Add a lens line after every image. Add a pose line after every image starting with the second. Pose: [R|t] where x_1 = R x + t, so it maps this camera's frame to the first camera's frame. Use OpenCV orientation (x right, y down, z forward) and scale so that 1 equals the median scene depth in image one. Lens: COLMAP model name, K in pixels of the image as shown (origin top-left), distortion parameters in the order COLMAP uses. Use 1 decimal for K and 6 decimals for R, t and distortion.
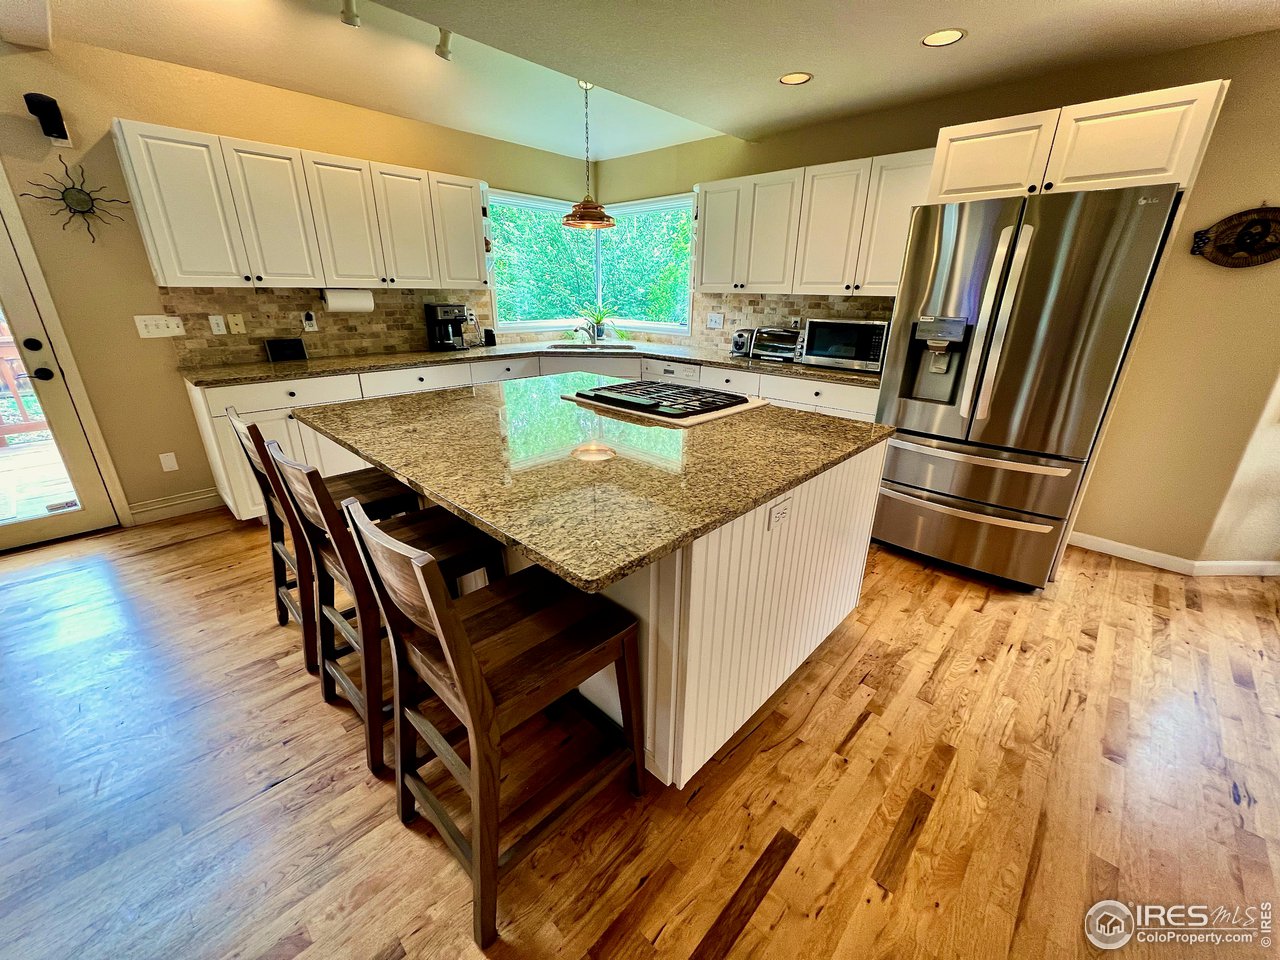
lens RADIAL K [[509.2, 0, 640.6], [0, 509.2, 478.4], [0, 0, 1]] dist [0.000167, 0.000588]
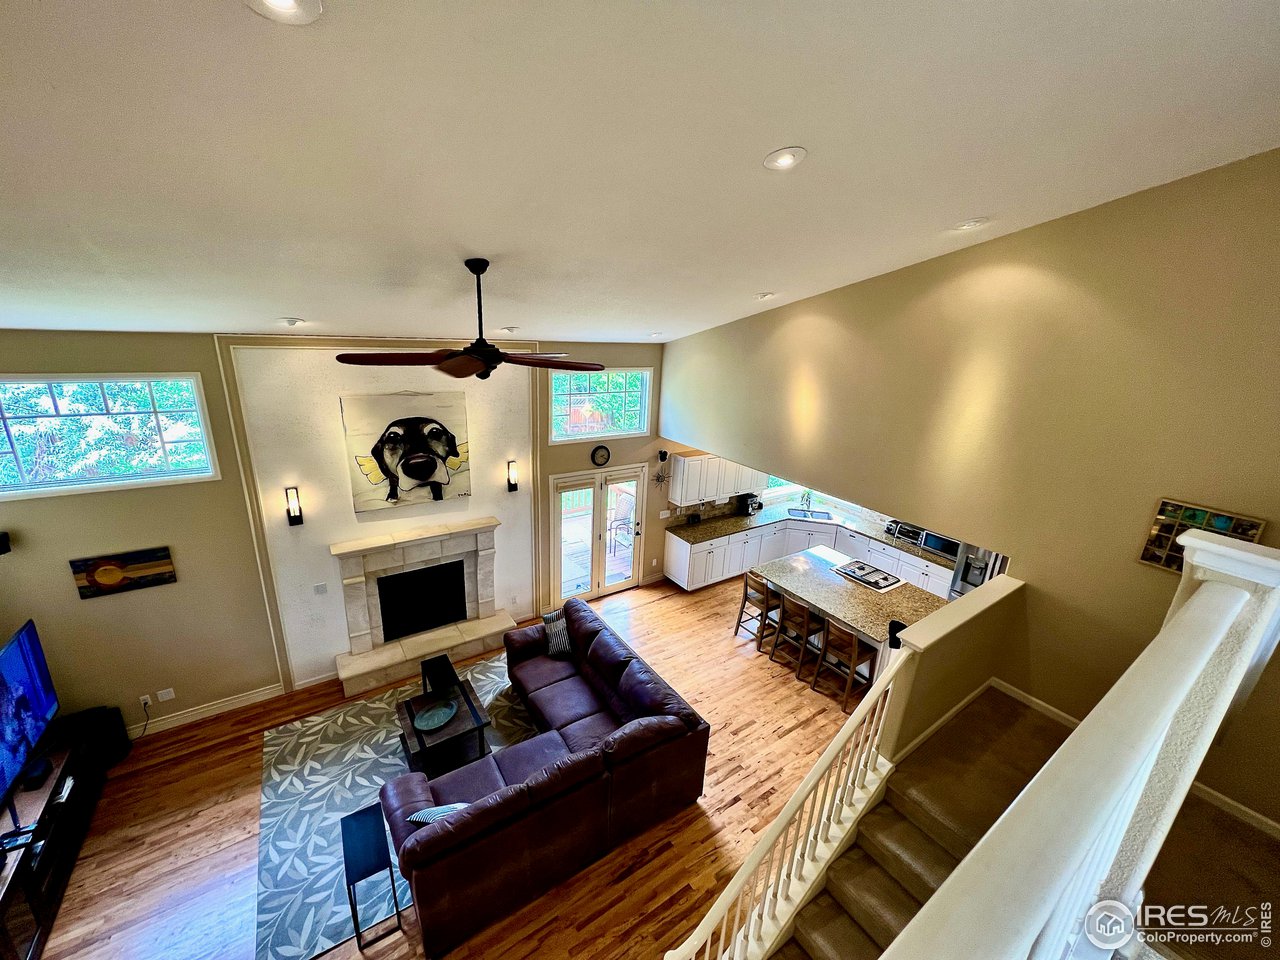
lens RADIAL K [[509.2, 0, 640.6], [0, 509.2, 478.4], [0, 0, 1]] dist [0.000167, 0.000588]
pose [[0.978346, 0.093601, -0.184603, -0.530076], [-0.104723, 0.993171, -0.051425, -0.300694], [0.178529, 0.069644, 0.981467, -1.511648]]
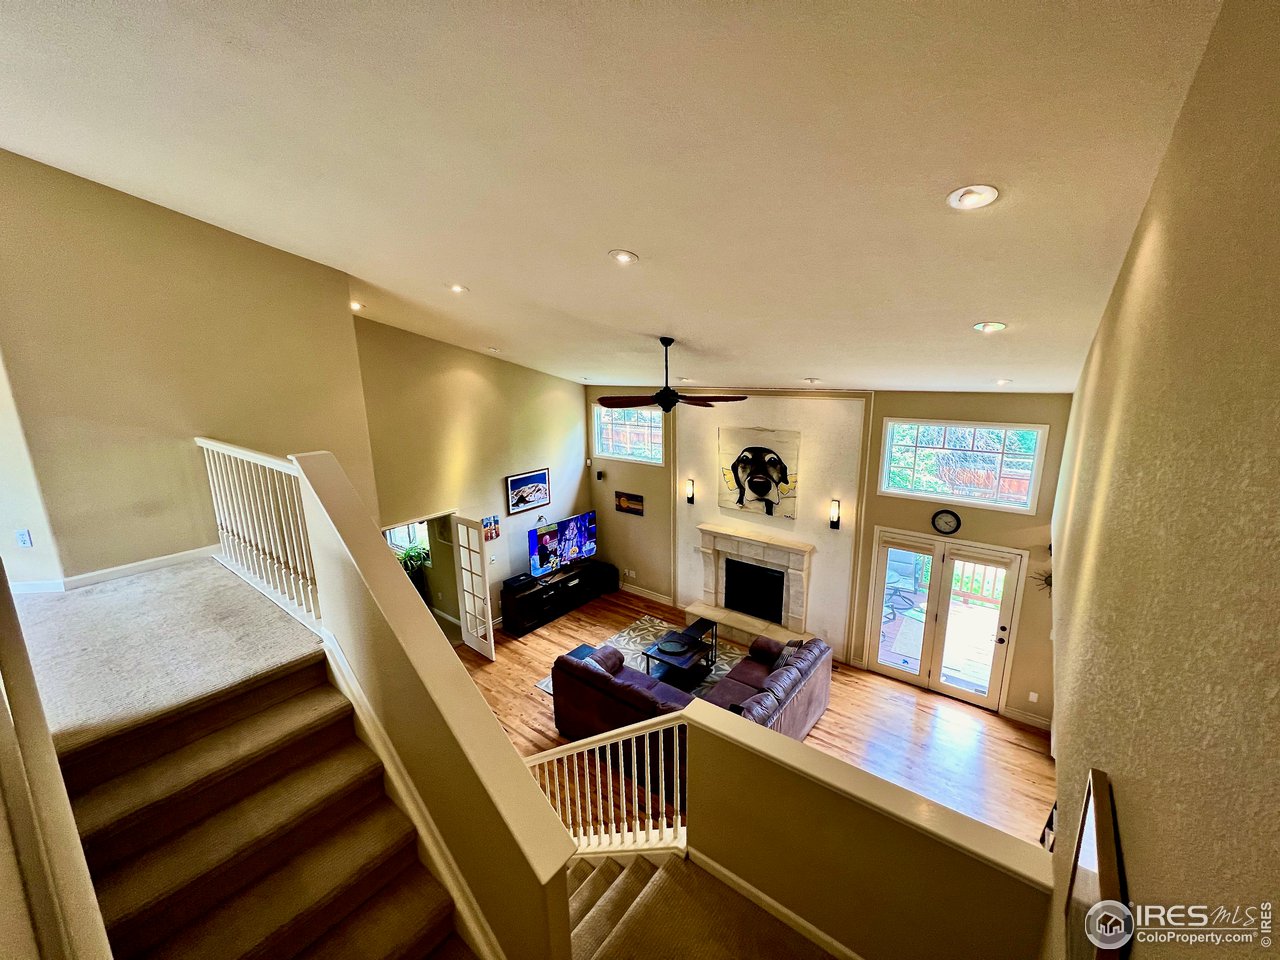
lens RADIAL K [[509.2, 0, 640.6], [0, 509.2, 478.4], [0, 0, 1]] dist [0.000167, 0.000588]
pose [[0.098419, 0.200620, -0.974713, 0.539796], [-0.332563, 0.929787, 0.157793, -0.555296], [0.937931, 0.308624, 0.158228, -0.821094]]
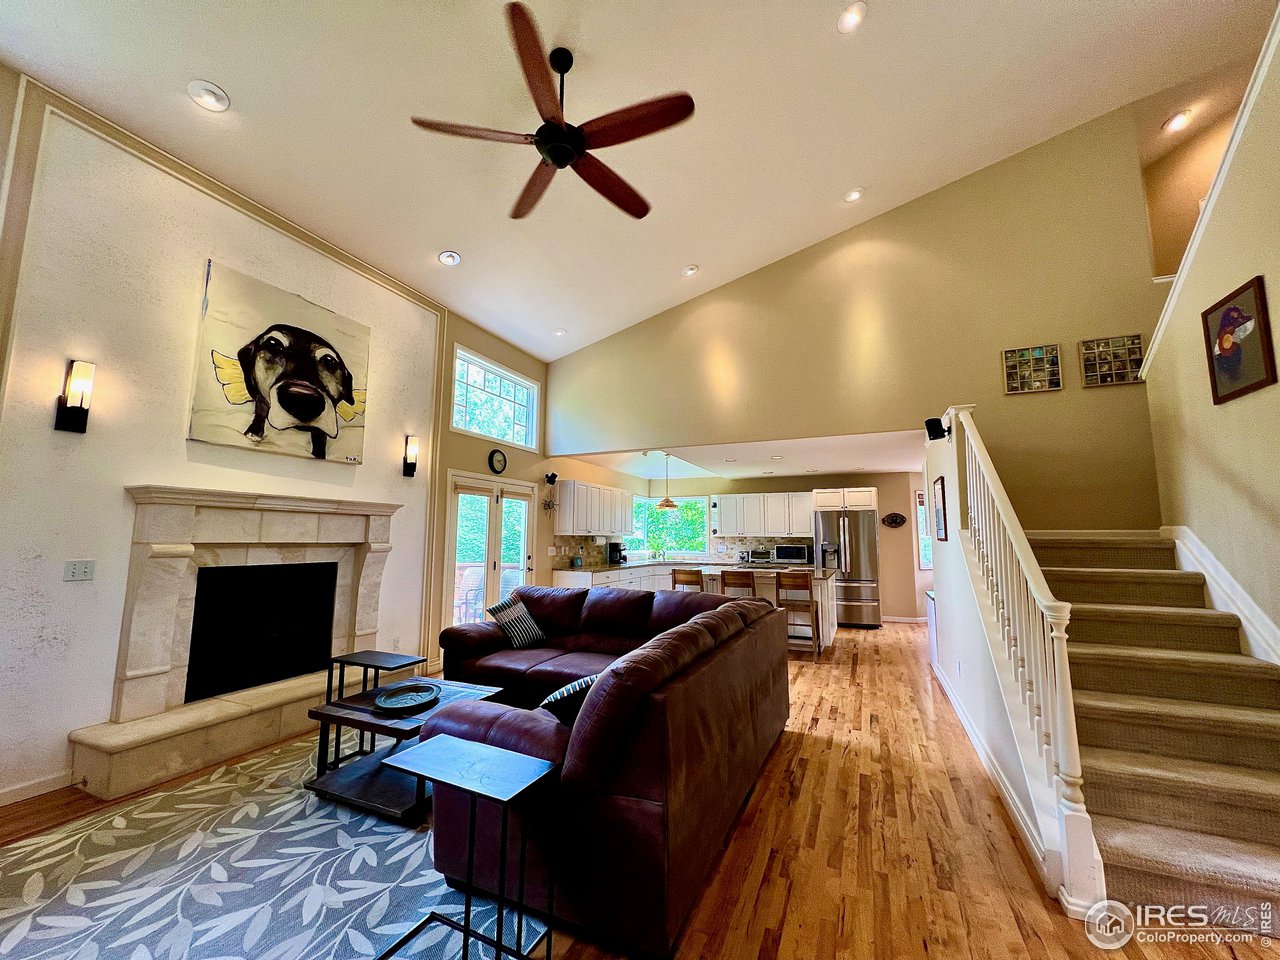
lens RADIAL K [[509.2, 0, 640.6], [0, 509.2, 478.4], [0, 0, 1]] dist [0.000167, 0.000588]
pose [[0.941578, 0.030931, 0.335372, -1.221065], [0.124555, 0.893194, -0.432076, 0.425585], [-0.312917, 0.448606, 0.837160, -1.133502]]
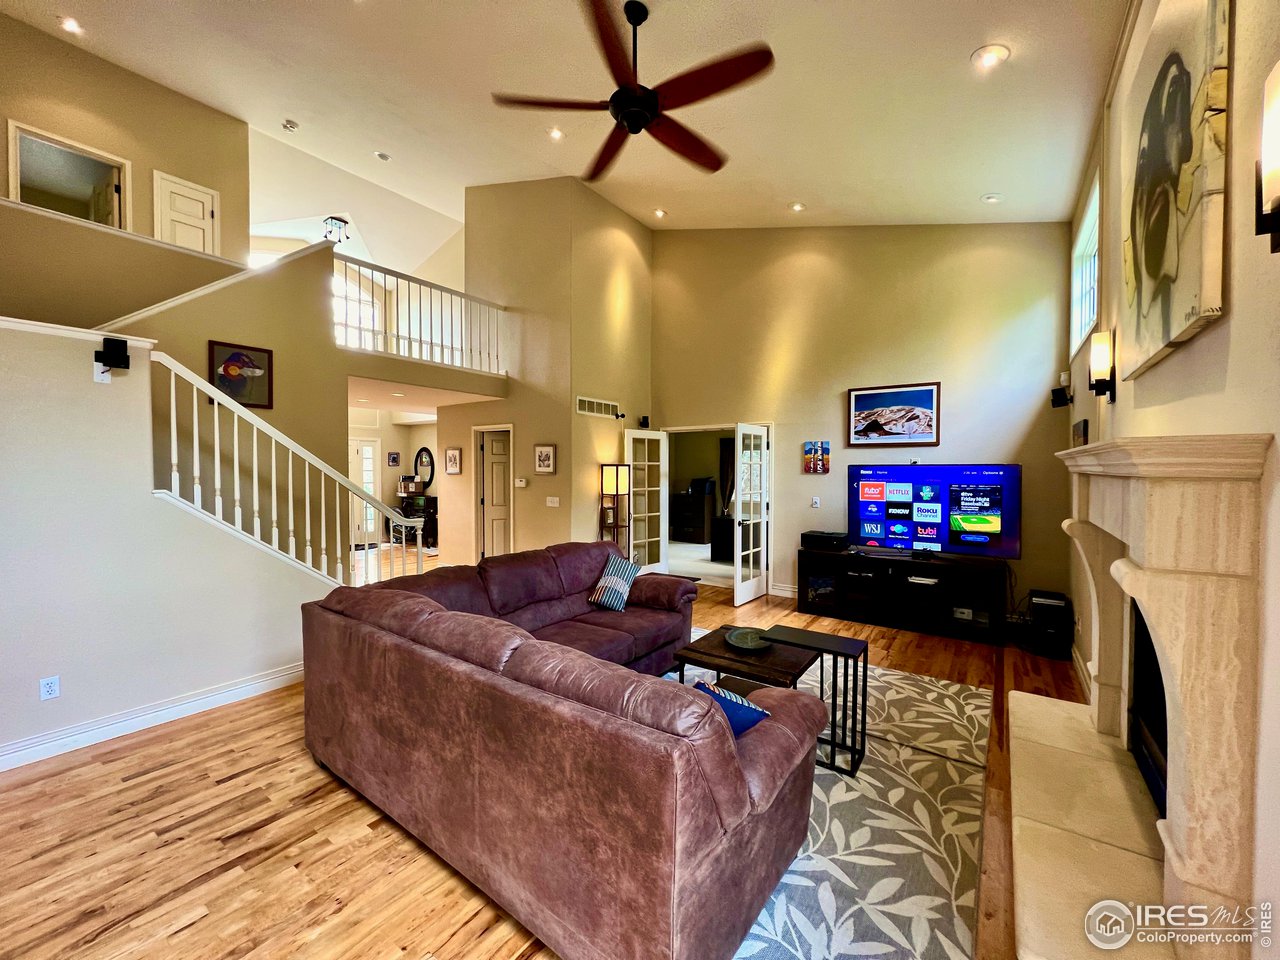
lens RADIAL K [[509.2, 0, 640.6], [0, 509.2, 478.4], [0, 0, 1]] dist [0.000167, 0.000588]
pose [[-0.990356, -0.013460, -0.137892, -0.949429], [-0.063108, 0.929850, 0.362486, -0.268832], [0.123340, 0.367692, -0.921732, 0.562102]]
